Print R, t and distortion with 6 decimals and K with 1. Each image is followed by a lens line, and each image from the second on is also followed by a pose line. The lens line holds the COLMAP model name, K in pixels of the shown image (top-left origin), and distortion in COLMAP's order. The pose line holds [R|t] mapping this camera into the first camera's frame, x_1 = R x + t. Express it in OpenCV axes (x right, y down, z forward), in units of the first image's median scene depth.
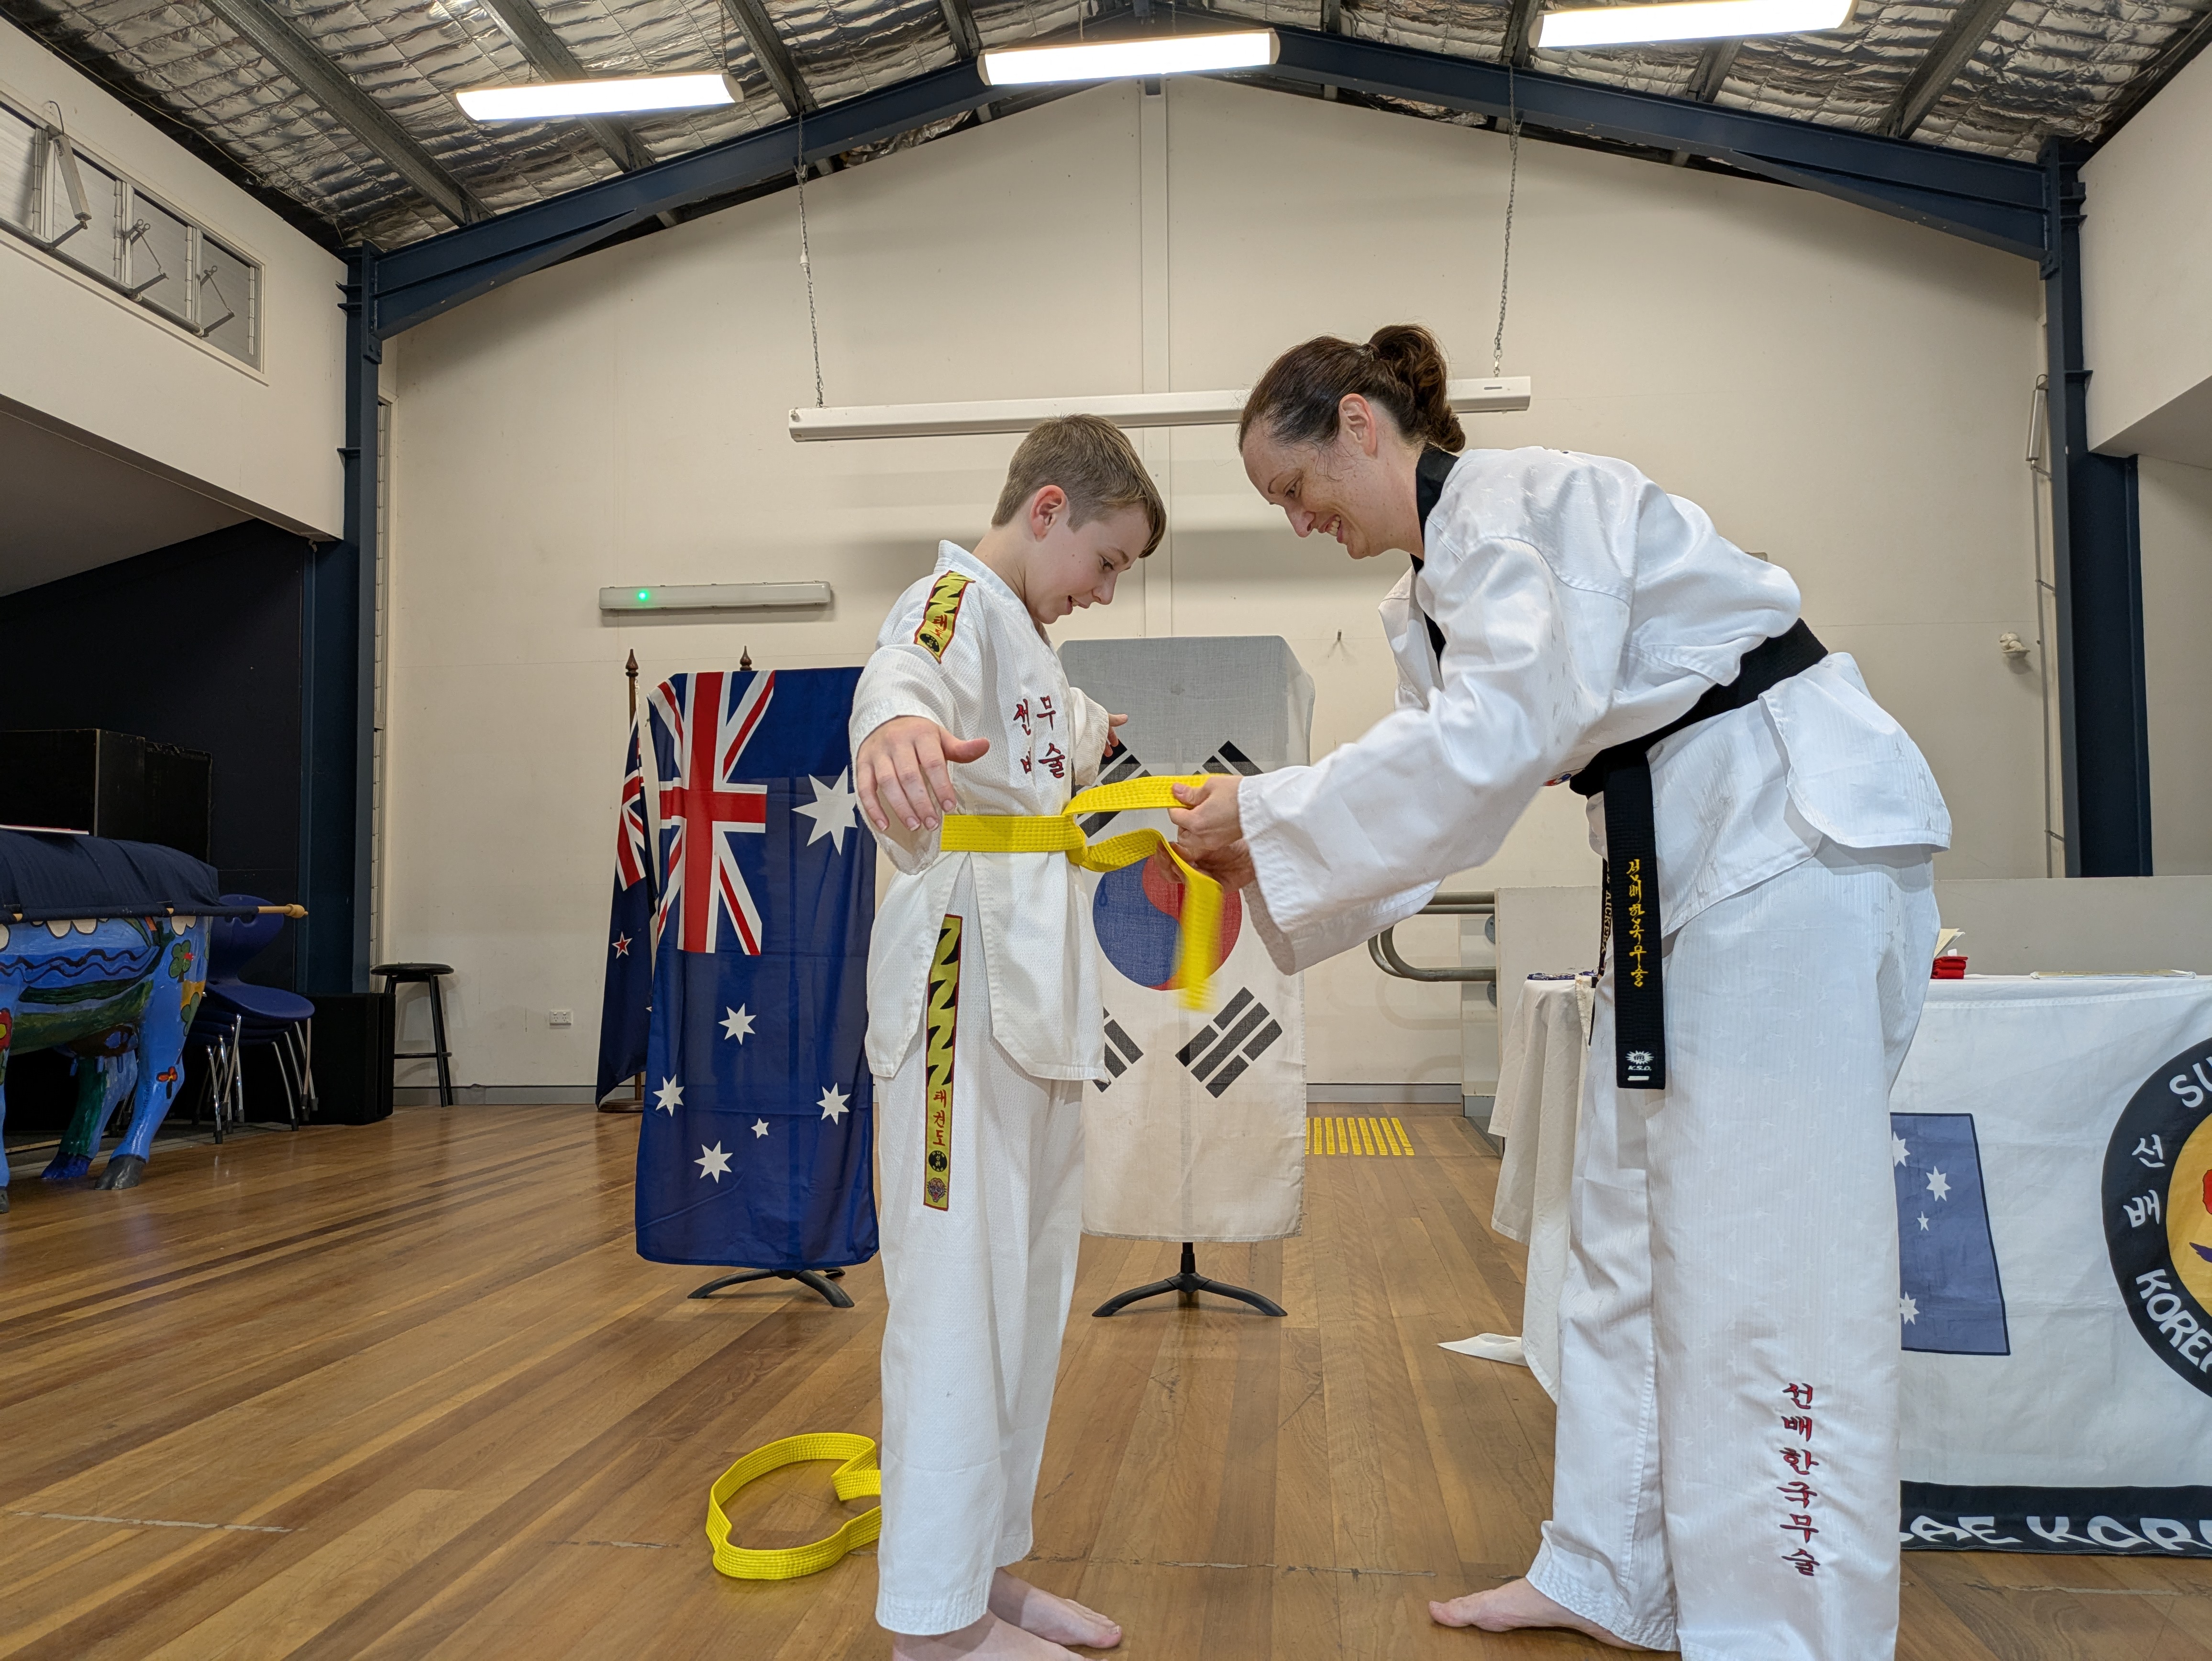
lens RADIAL K [[1644.3, 0, 1109.5], [0, 1644.3, 841.8], [0, 0, 1]] dist [0.048103, -0.038565]
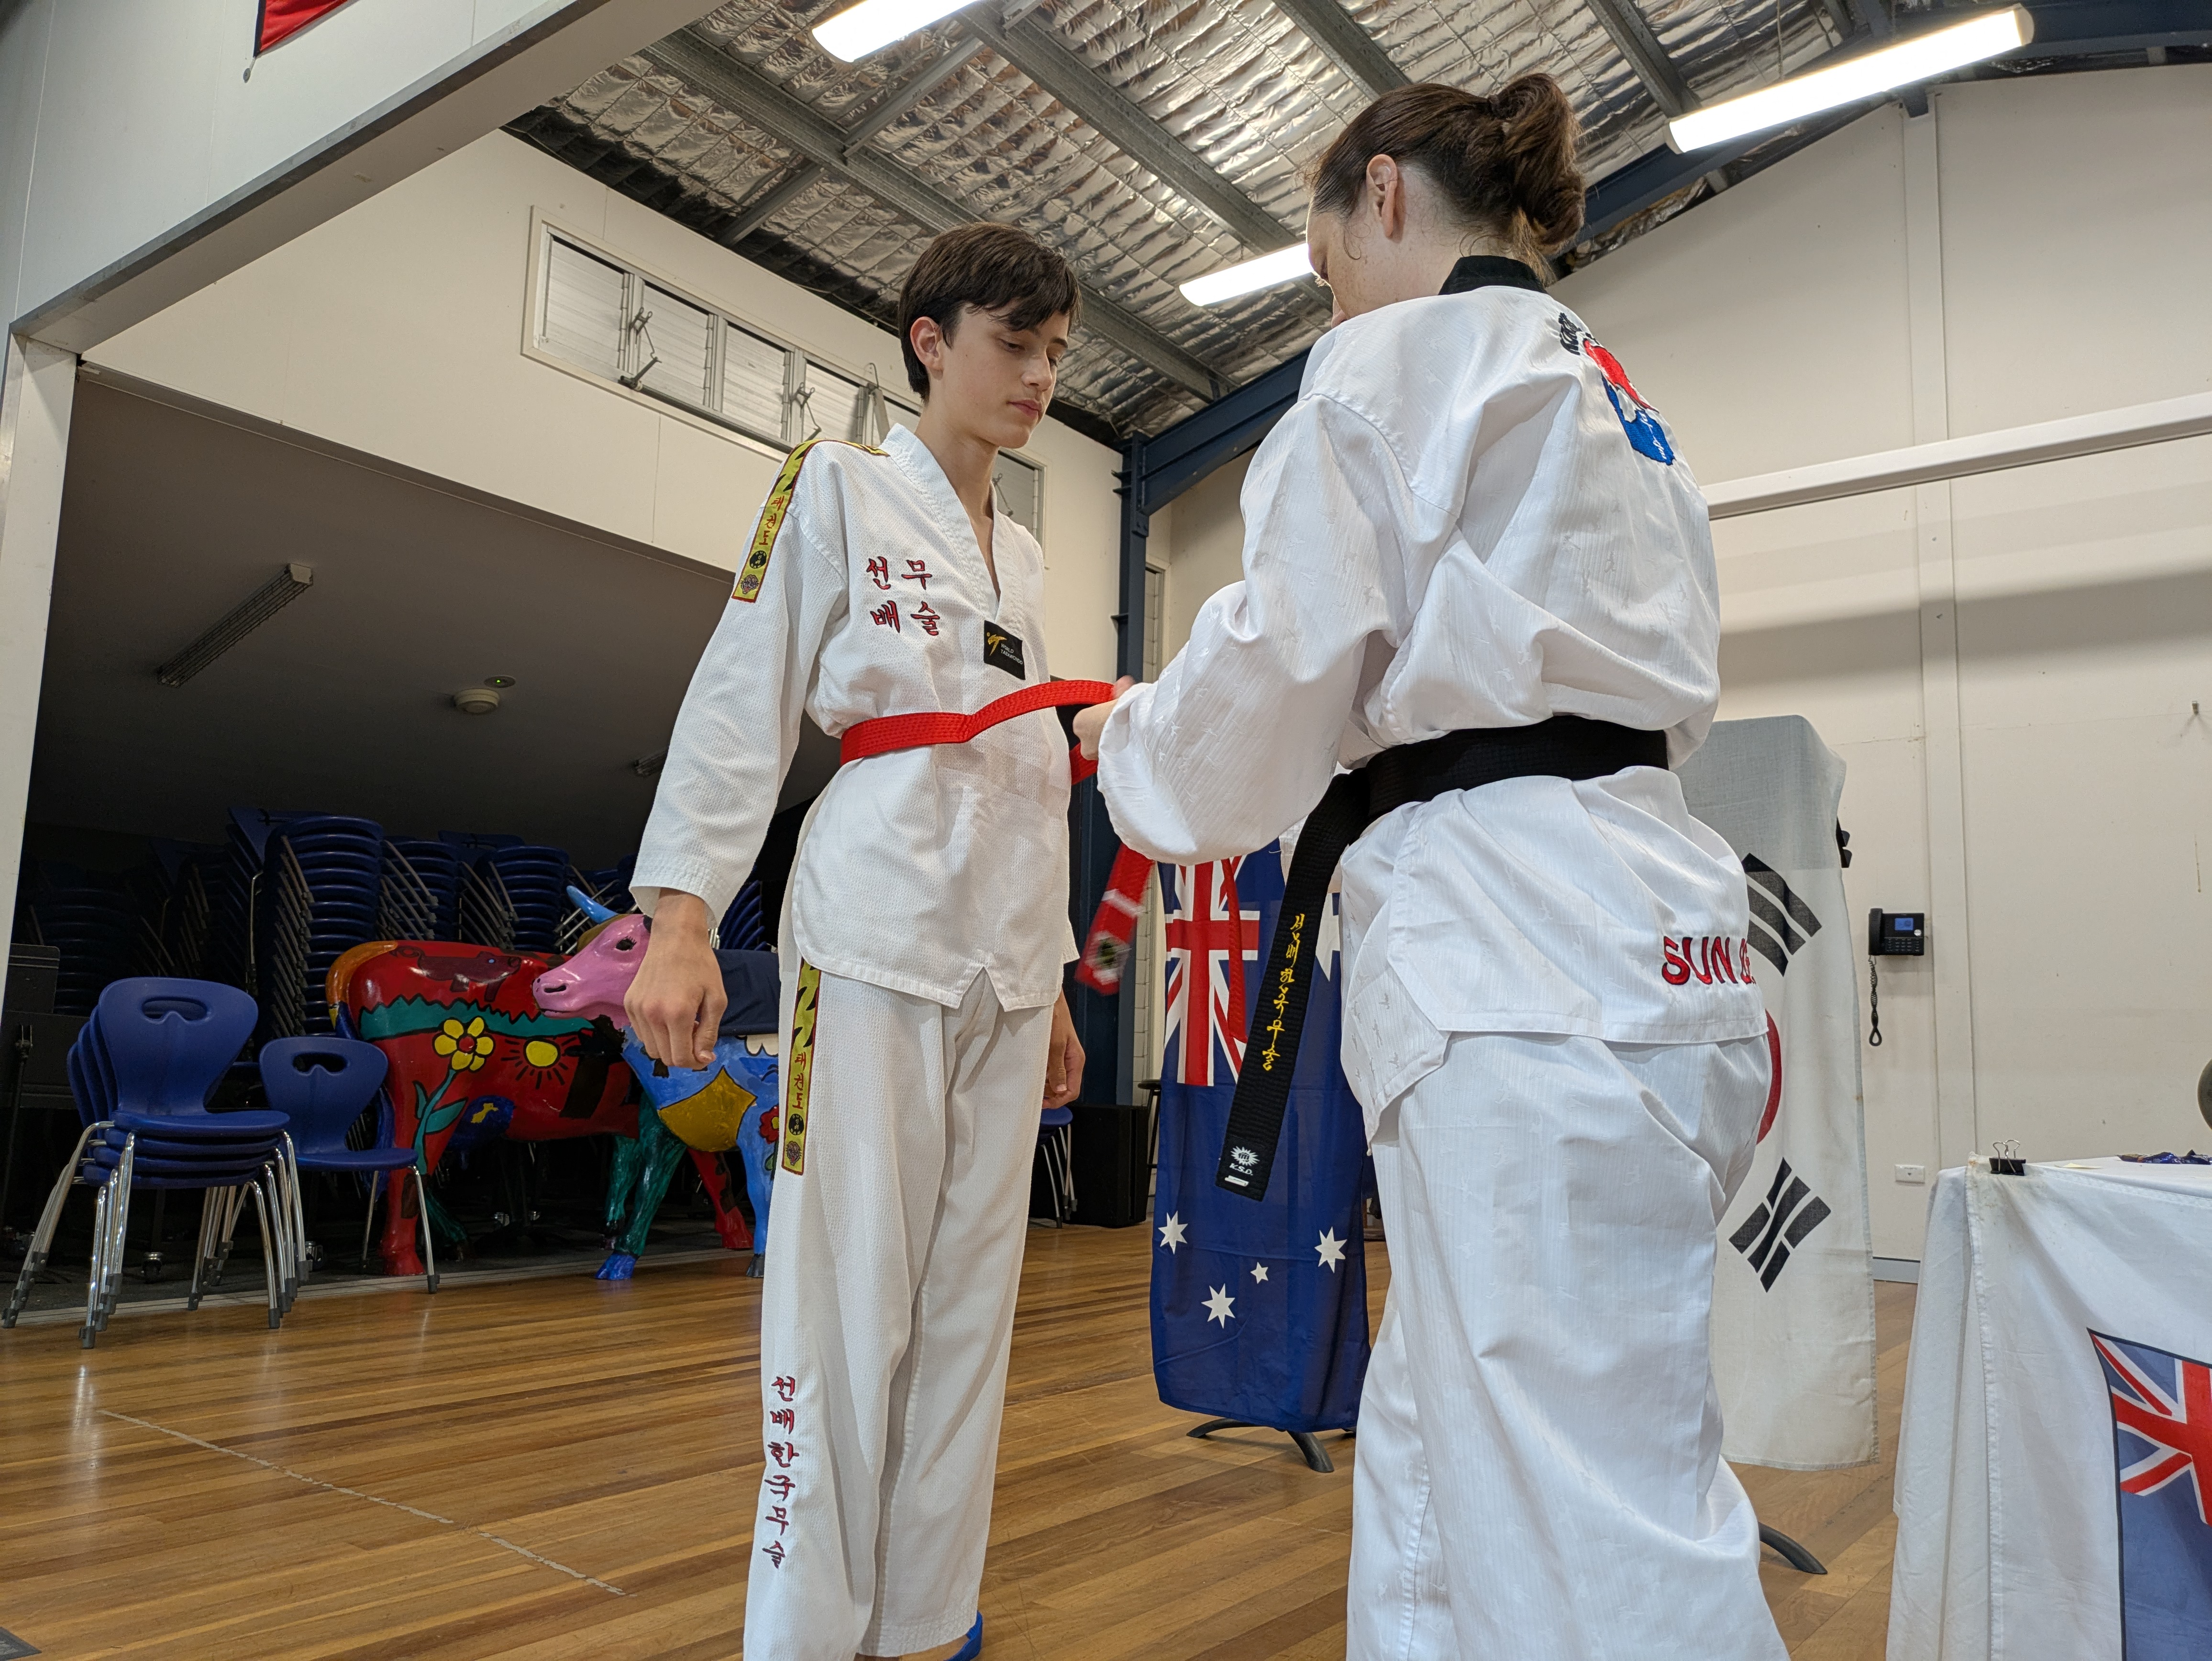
lens RADIAL K [[1644.3, 0, 1112.6], [0, 1644.3, 851.3], [0, 0, 1]] dist [0.048103, -0.038565]
pose [[0.859236, -0.033402, -0.510488, 0.110393], [-0.002725, 0.997553, -0.069857, 0.000134], [0.511573, 0.061415, 0.857042, 0.060054]]
